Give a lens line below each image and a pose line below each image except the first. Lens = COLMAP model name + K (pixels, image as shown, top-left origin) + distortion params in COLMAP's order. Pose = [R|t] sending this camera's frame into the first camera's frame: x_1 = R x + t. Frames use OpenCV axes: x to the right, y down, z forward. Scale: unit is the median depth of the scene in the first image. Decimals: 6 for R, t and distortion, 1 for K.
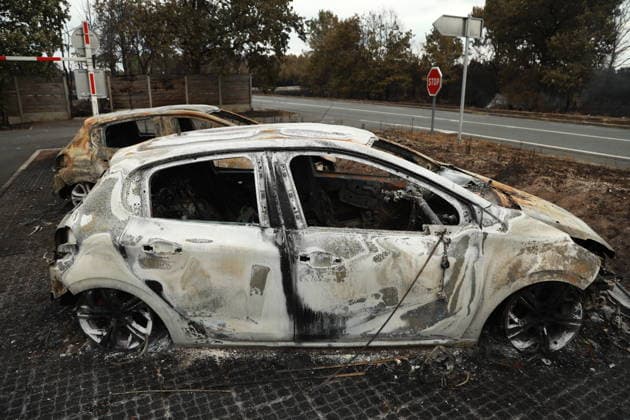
lens RADIAL K [[427.6, 0, 315.0], [0, 427.6, 210.0], [0, 0, 1]] dist [-0.118171, 0.070061]
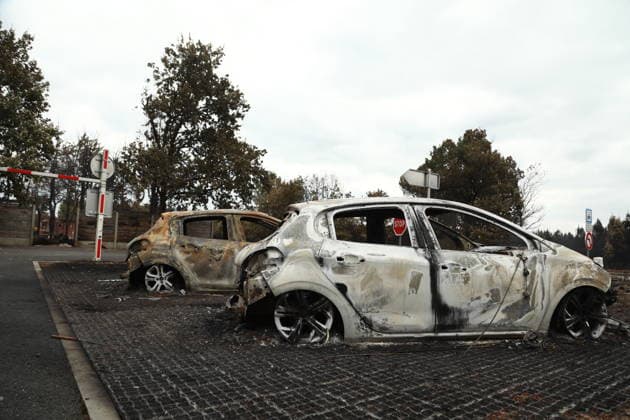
lens RADIAL K [[427.6, 0, 315.0], [0, 427.6, 210.0], [0, 0, 1]] dist [-0.118171, 0.070061]
pose [[0.986393, 0.057743, 0.153932, -0.699679], [0.001343, 0.933430, -0.358757, 0.446219], [-0.164400, 0.354082, 0.920651, -0.380405]]
